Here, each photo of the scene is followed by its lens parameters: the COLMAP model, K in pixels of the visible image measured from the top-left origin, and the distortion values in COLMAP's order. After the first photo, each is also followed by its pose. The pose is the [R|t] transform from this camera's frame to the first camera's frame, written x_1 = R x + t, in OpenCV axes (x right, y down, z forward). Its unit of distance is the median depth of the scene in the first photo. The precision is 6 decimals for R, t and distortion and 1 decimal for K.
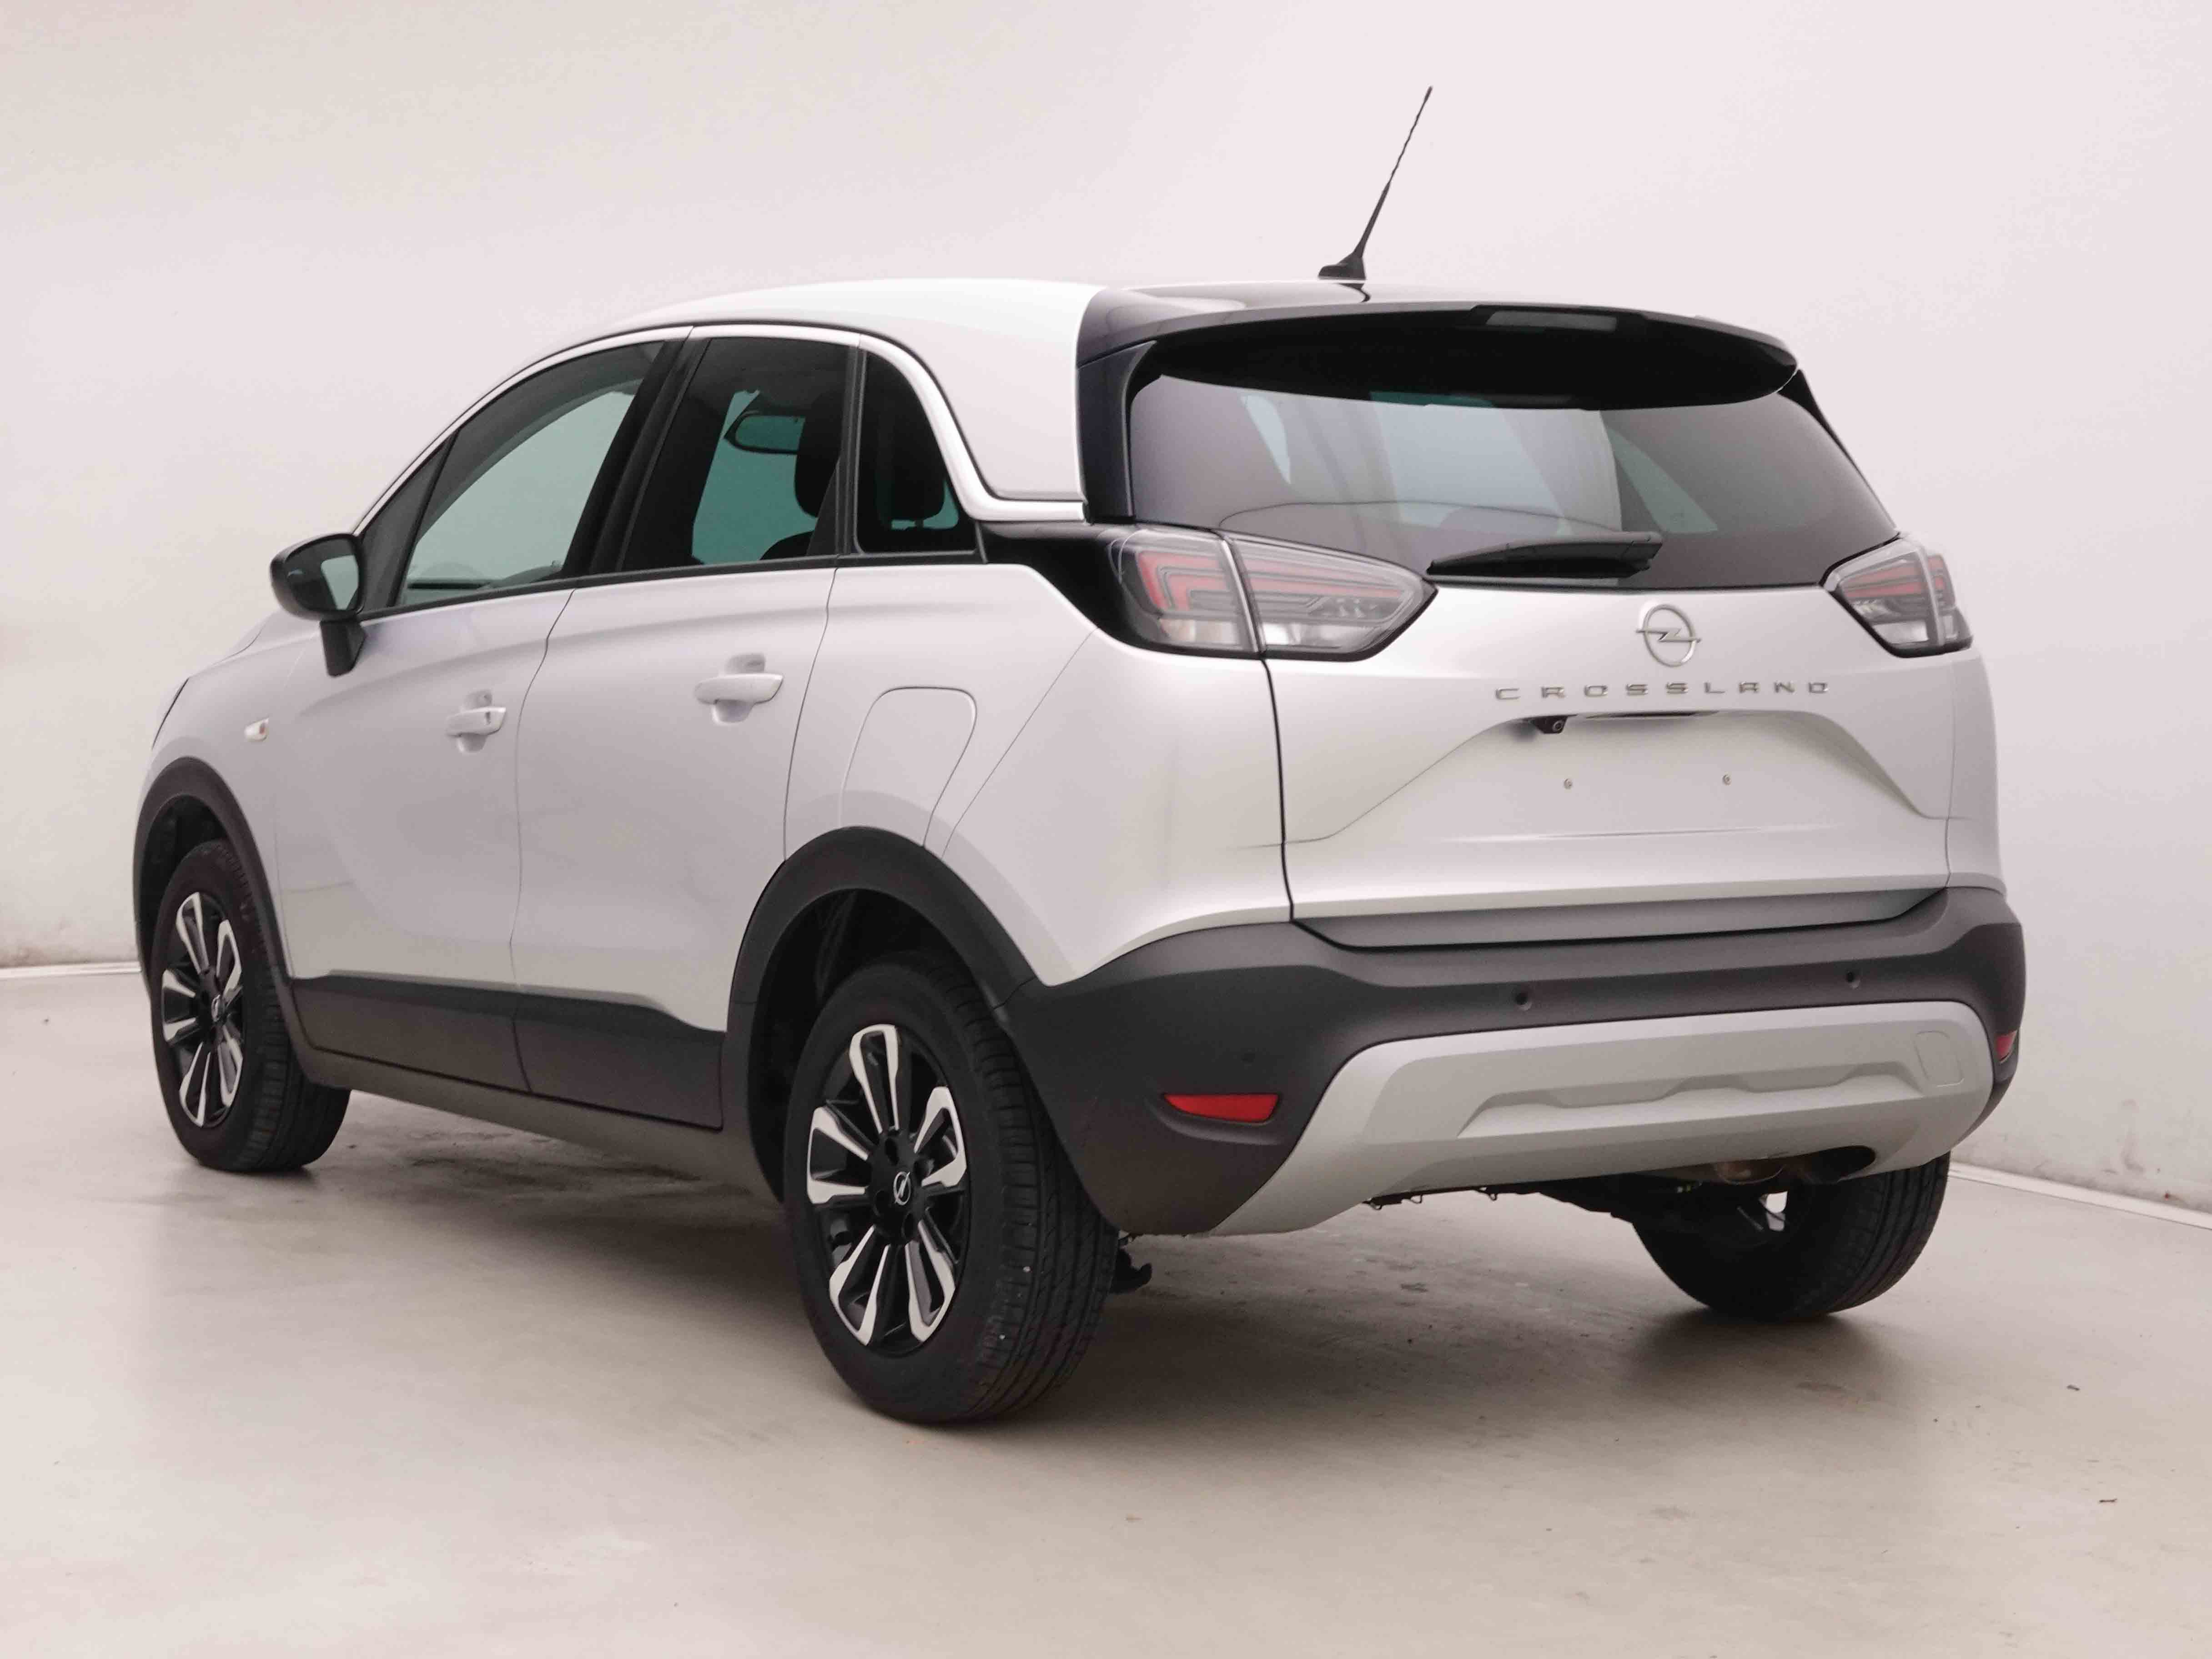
lens RADIAL K [[3724.0, 0, 1106.0], [0, 3724.0, 829.5], [0, 0, 1]] dist [-0.014643, 0.007999]
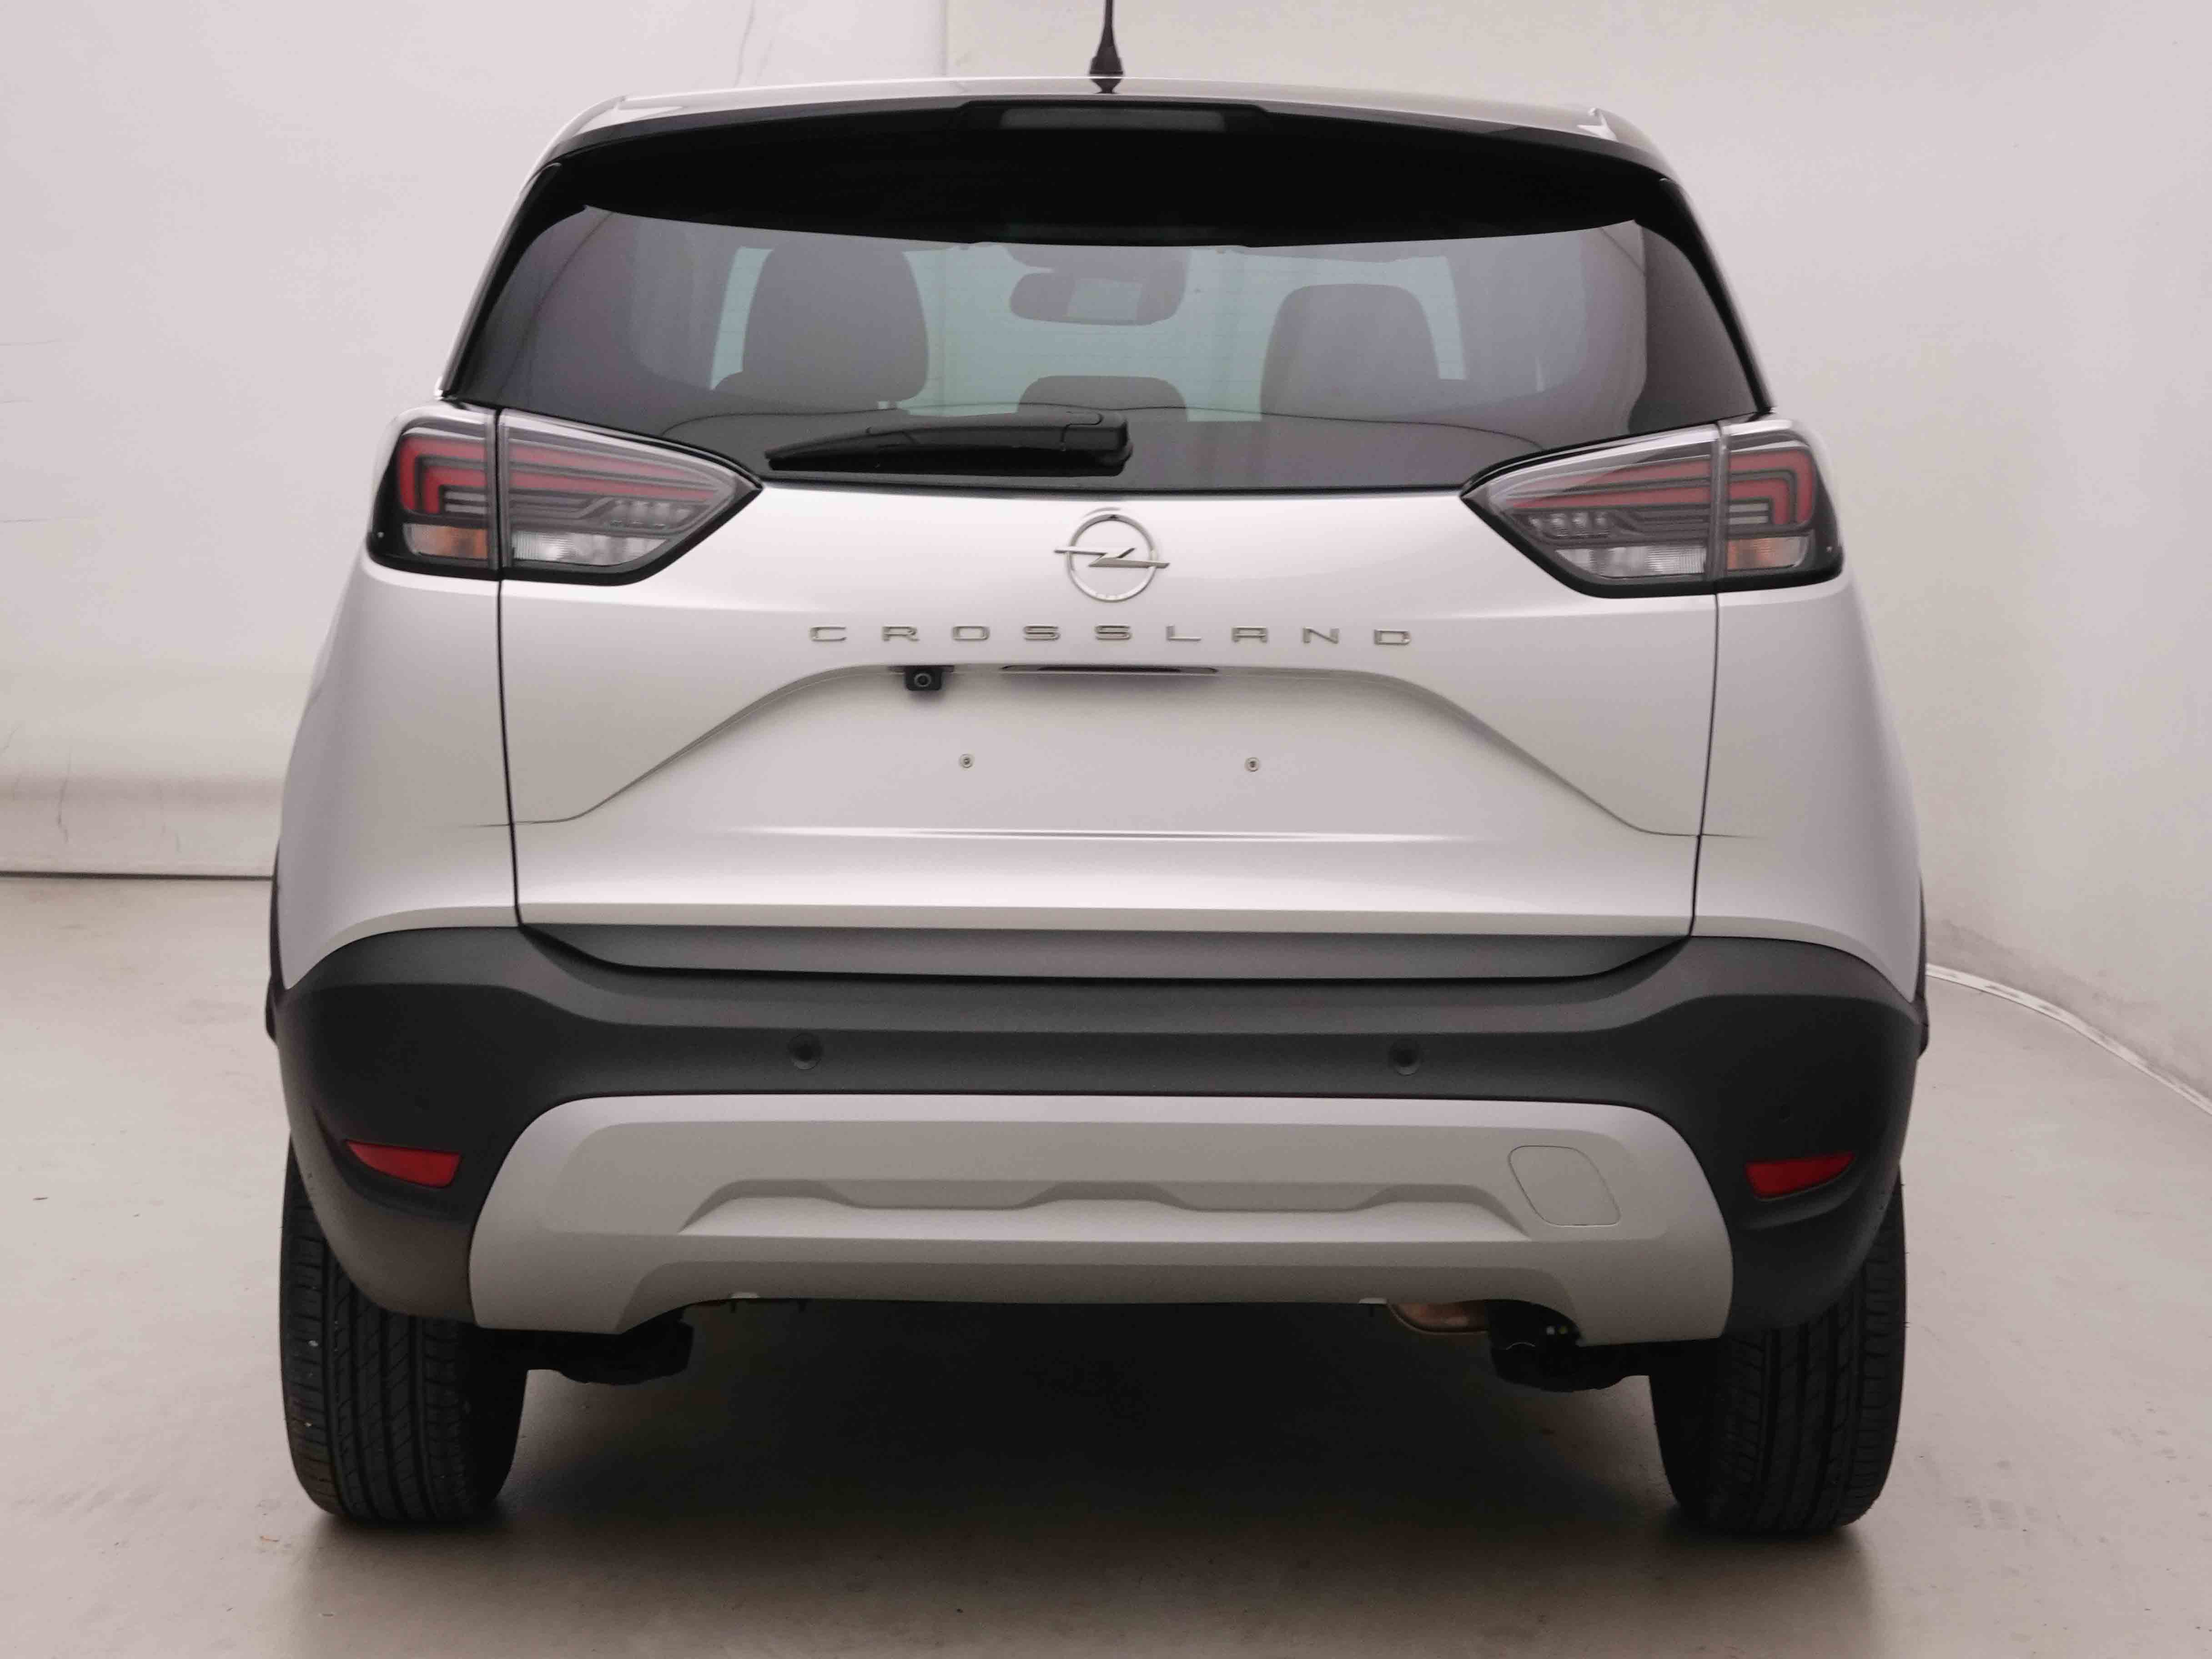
lens RADIAL K [[3769.3, 0, 1105.9], [0, 3769.3, 881.9], [0, 0, 1]] dist [0.055486, -0.009688]
pose [[0.874910, 0.057044, -0.480914, 0.486388], [-0.041528, 0.998218, 0.042854, -0.020777], [0.482501, -0.017522, 0.875720, 0.360906]]
